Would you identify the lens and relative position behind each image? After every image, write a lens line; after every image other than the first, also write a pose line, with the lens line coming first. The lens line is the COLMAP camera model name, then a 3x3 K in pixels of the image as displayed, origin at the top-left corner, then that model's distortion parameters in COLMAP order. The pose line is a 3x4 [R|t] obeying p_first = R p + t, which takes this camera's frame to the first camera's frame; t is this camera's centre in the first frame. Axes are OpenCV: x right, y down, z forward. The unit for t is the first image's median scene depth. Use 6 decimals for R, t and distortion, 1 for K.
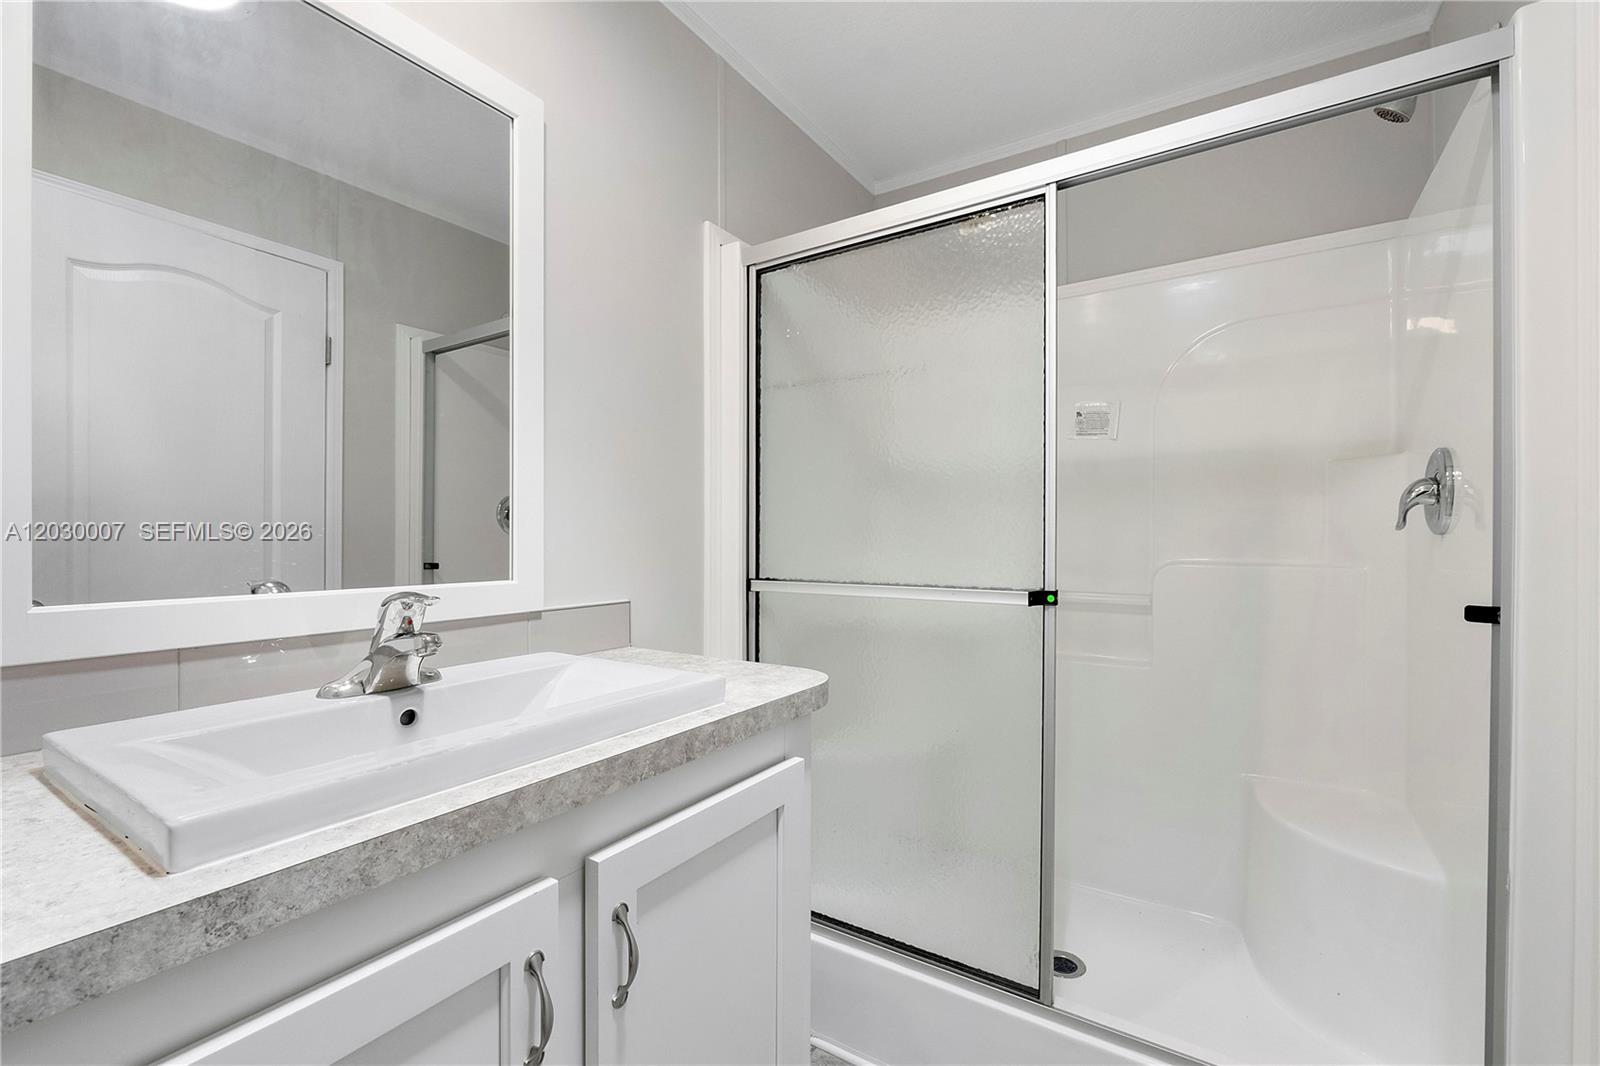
lens RADIAL K [[686.3, 0, 800.2], [0, 686.3, 537.8], [0, 0, 1]] dist [-0.001213, -0.000250]
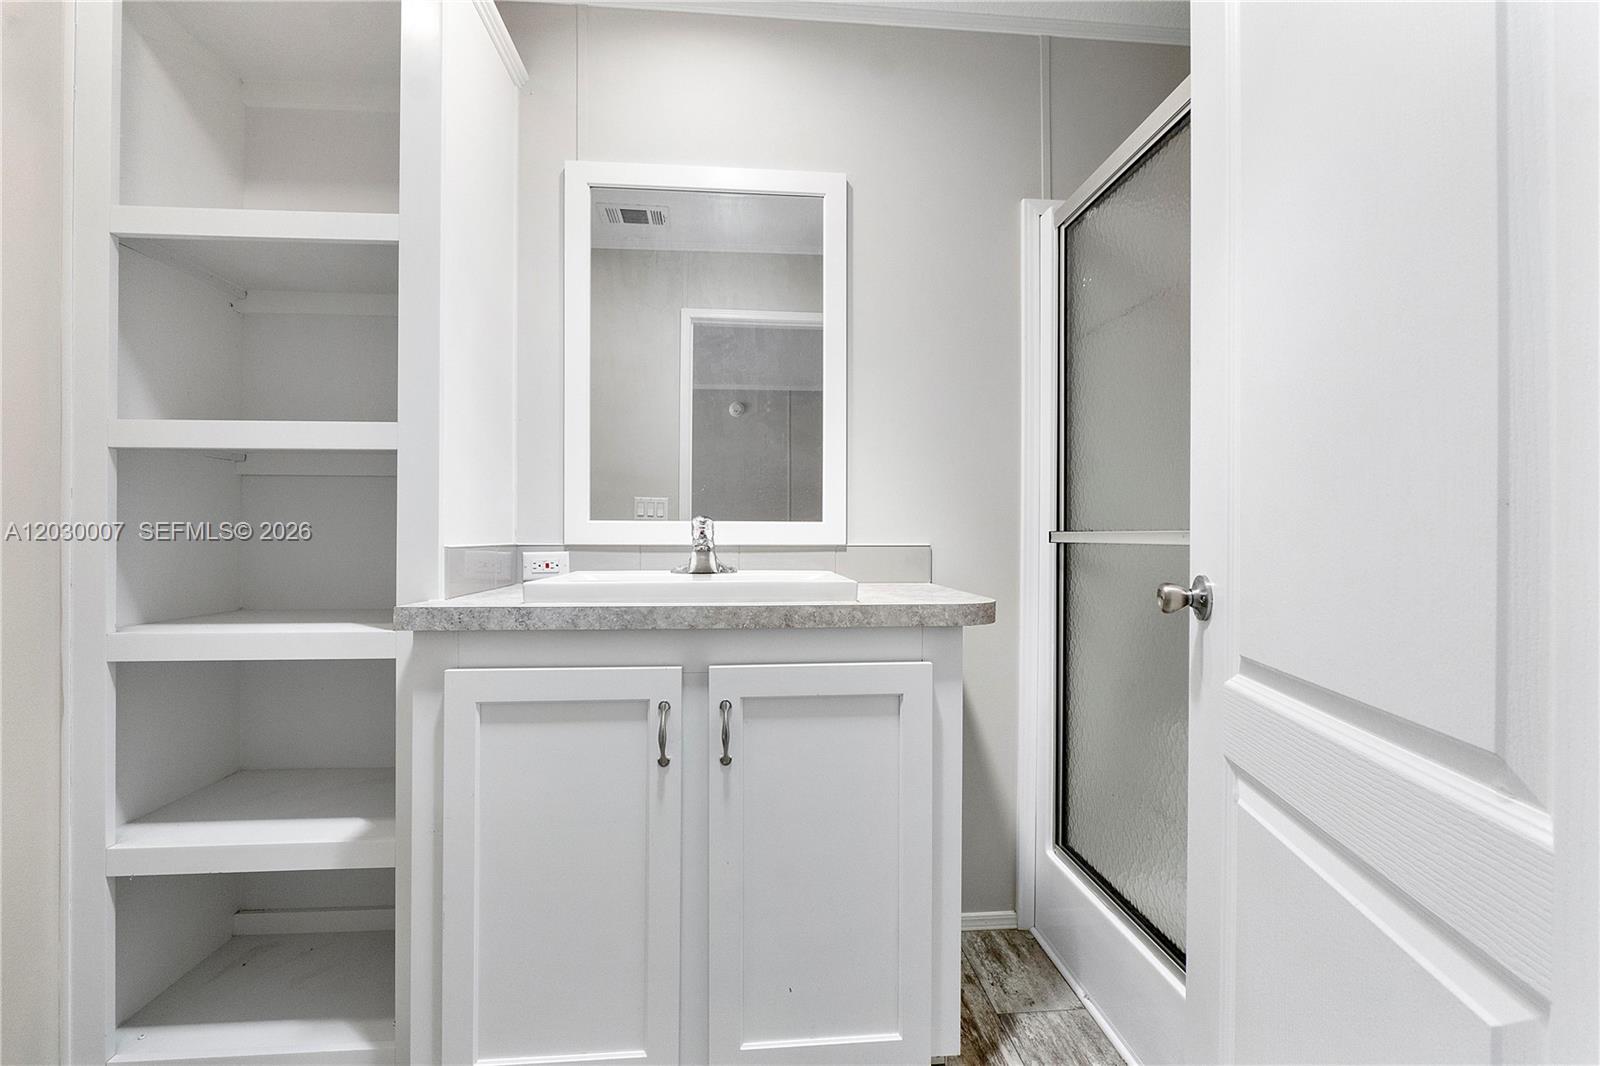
lens RADIAL K [[681.6, 0, 803.2], [0, 681.6, 535.3], [0, 0, 1]] dist [-0.000945, -0.000176]
pose [[0.616185, 0.002762, -0.787597, 0.836716], [-0.005355, 0.999985, -0.000682, 0.115070], [0.787584, 0.004638, 0.616190, 0.125831]]
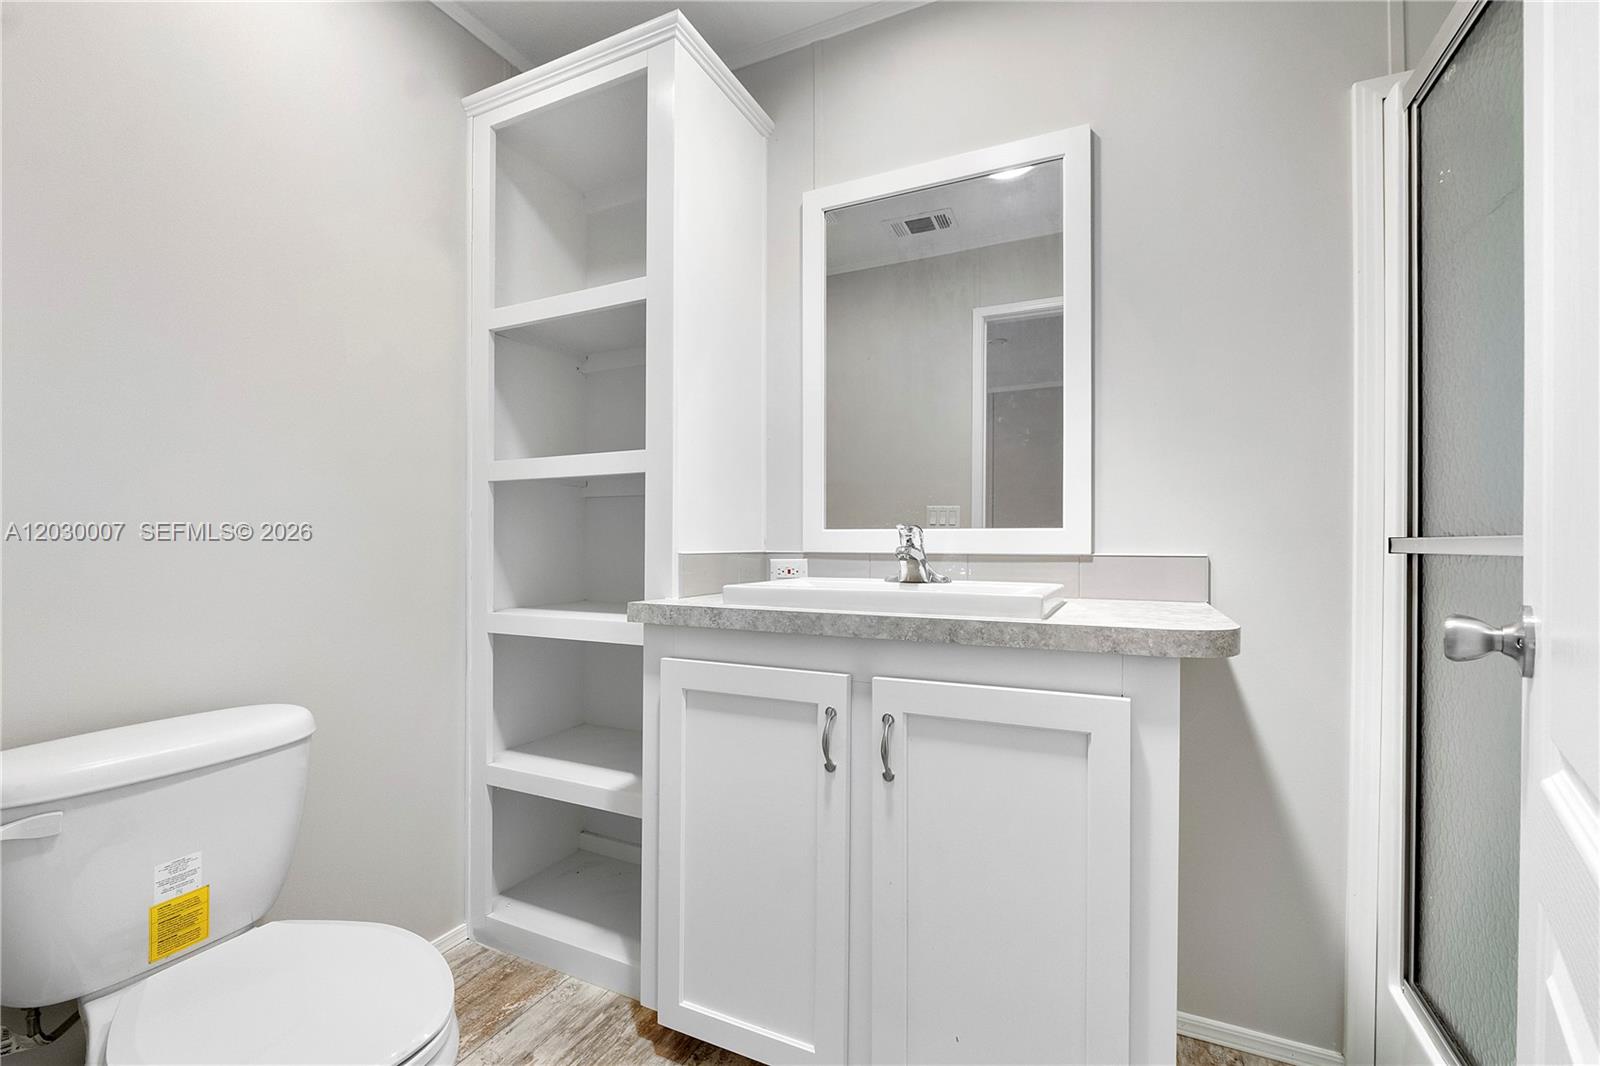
lens RADIAL K [[686.8, 0, 799.4], [0, 686.8, 544.0], [0, 0, 1]] dist [-0.001096, -0.000375]
pose [[0.135257, 0.002078, -0.990808, 0.944068], [-0.005402, 0.999984, 0.001360, 0.116036], [0.990796, 0.005168, 0.135266, 0.452860]]
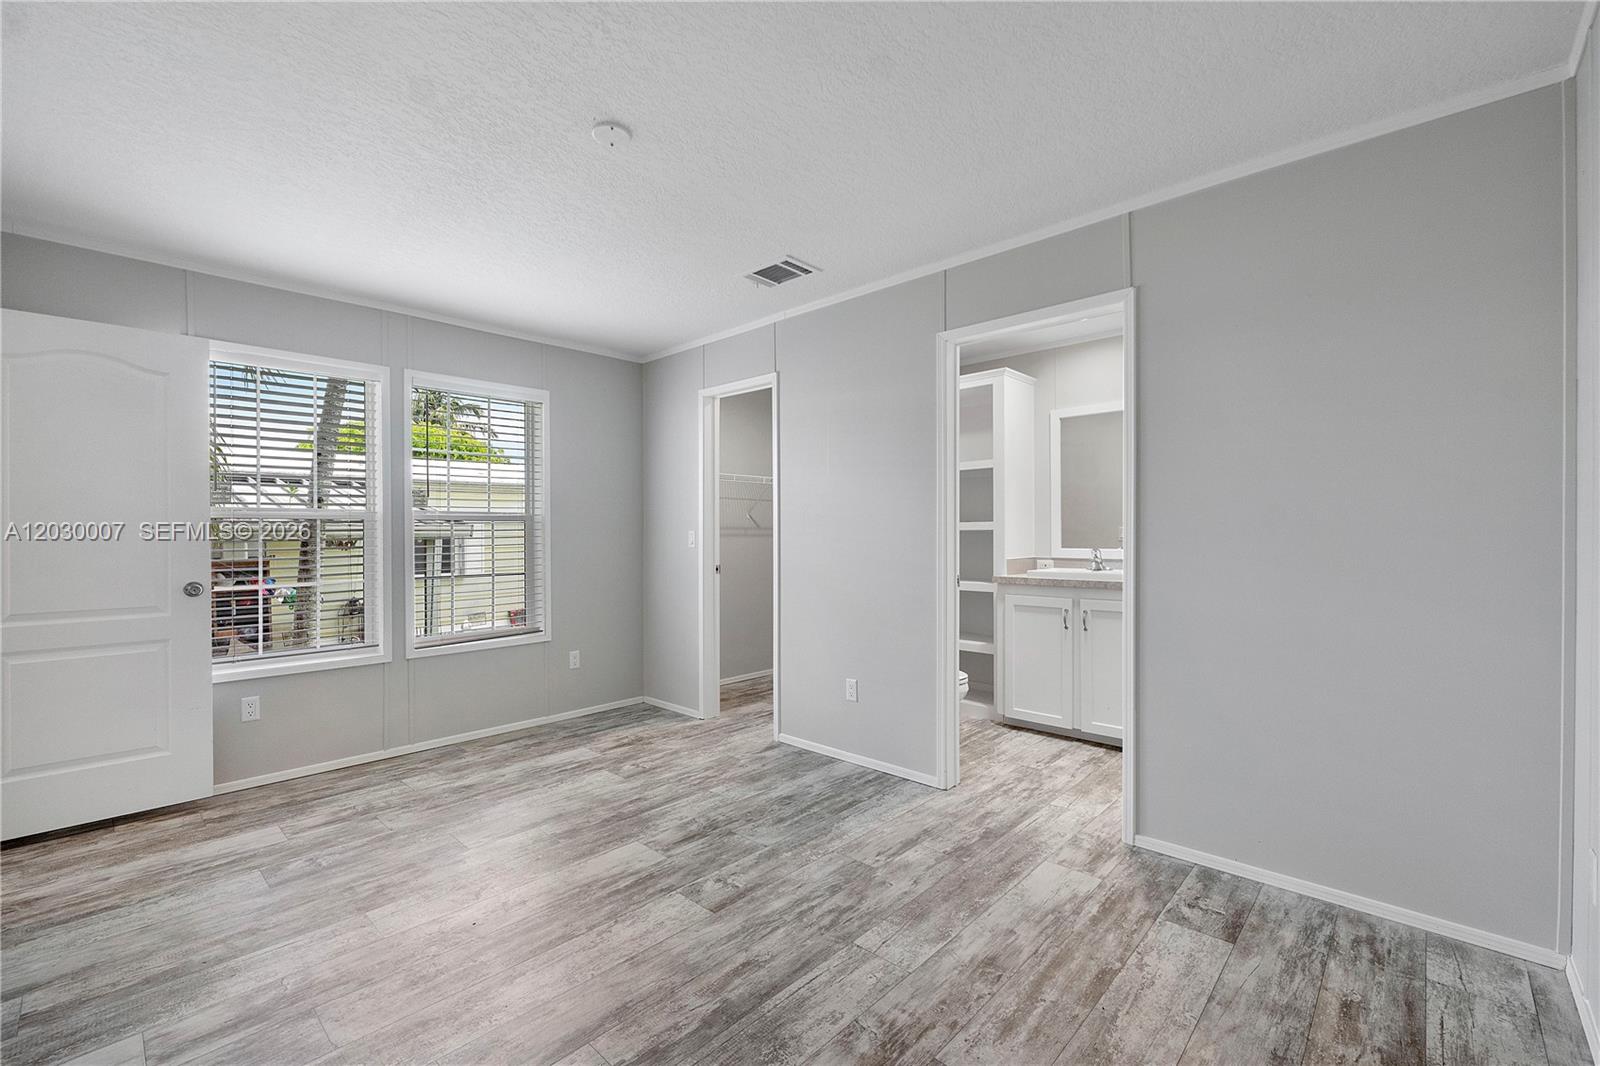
lens RADIAL K [[681.6, 0, 803.2], [0, 681.6, 535.3], [0, 0, 1]] dist [-0.000945, -0.000176]
pose [[-0.163868, 0.007362, -0.986455, 3.818615], [0.004000, 0.999969, 0.006798, -0.043853], [0.986474, -0.002832, -0.163893, -0.167490]]
